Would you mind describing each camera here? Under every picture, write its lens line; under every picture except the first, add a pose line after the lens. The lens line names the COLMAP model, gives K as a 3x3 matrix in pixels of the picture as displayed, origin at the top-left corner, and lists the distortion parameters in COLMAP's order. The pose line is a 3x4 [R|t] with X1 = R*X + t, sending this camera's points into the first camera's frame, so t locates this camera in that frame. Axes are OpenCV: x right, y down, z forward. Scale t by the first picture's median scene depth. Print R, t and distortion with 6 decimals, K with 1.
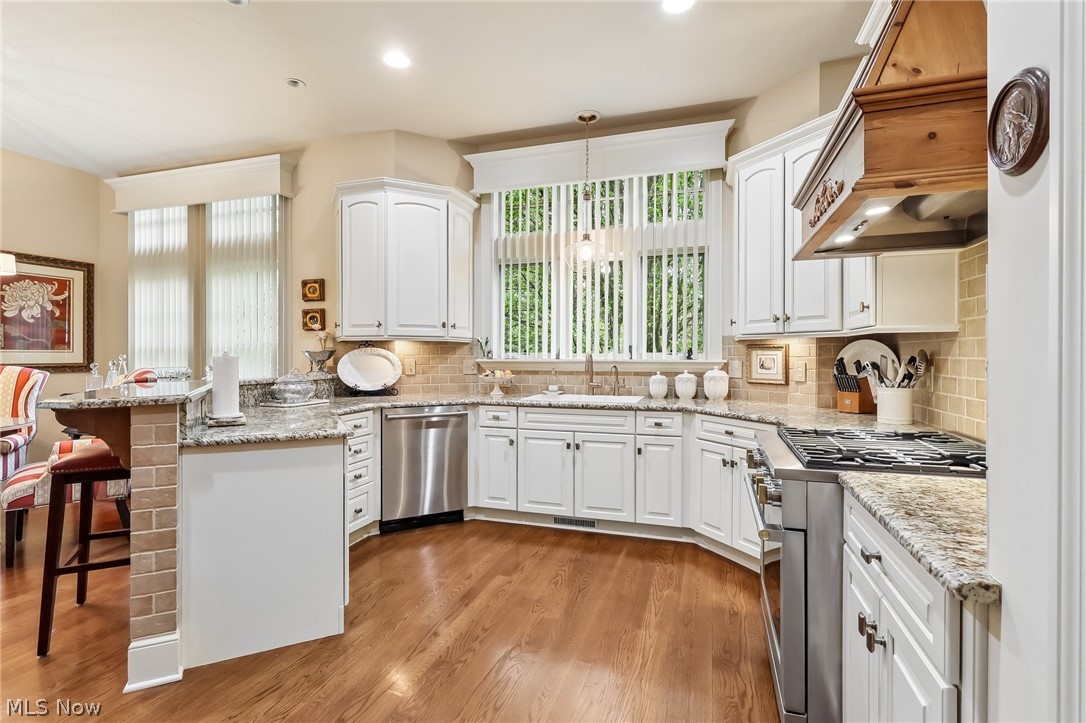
lens RADIAL K [[507.1, 0, 536.5], [0, 507.1, 356.2], [0, 0, 1]] dist [-0.000443, -0.001193]
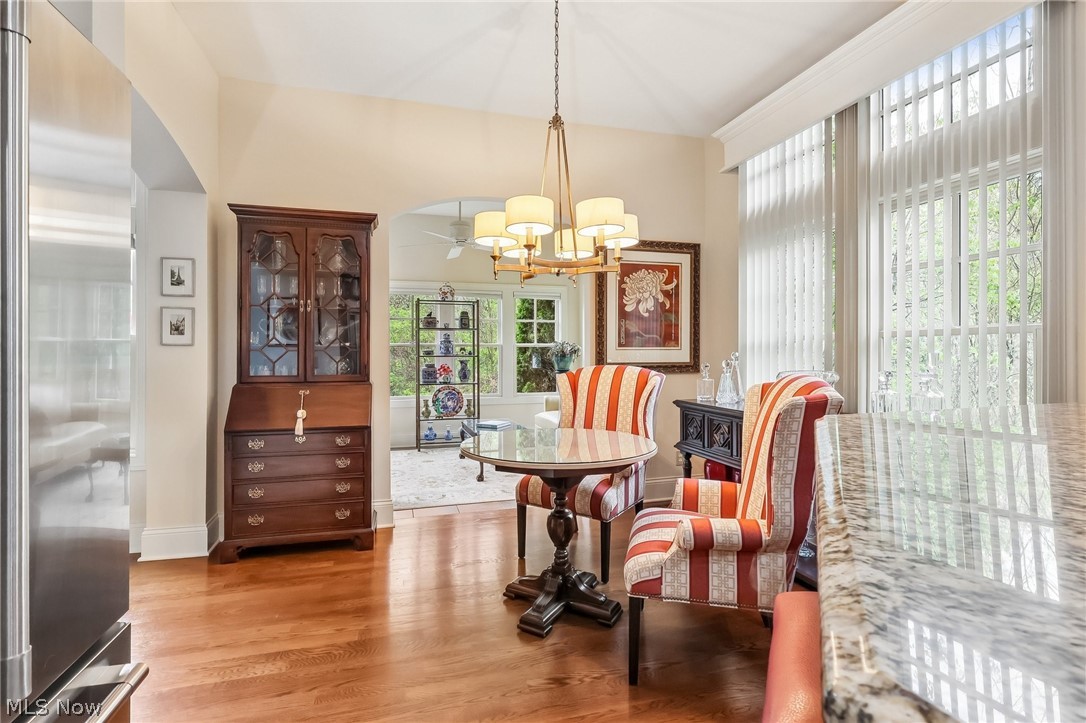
lens RADIAL K [[507.1, 0, 540.7], [0, 507.1, 355.9], [0, 0, 1]] dist [-0.000443, -0.001193]
pose [[0.563958, 0.003590, -0.825796, -0.357361], [0.001608, 0.999984, 0.005446, -0.002181], [0.825802, -0.004399, 0.563943, 0.335089]]
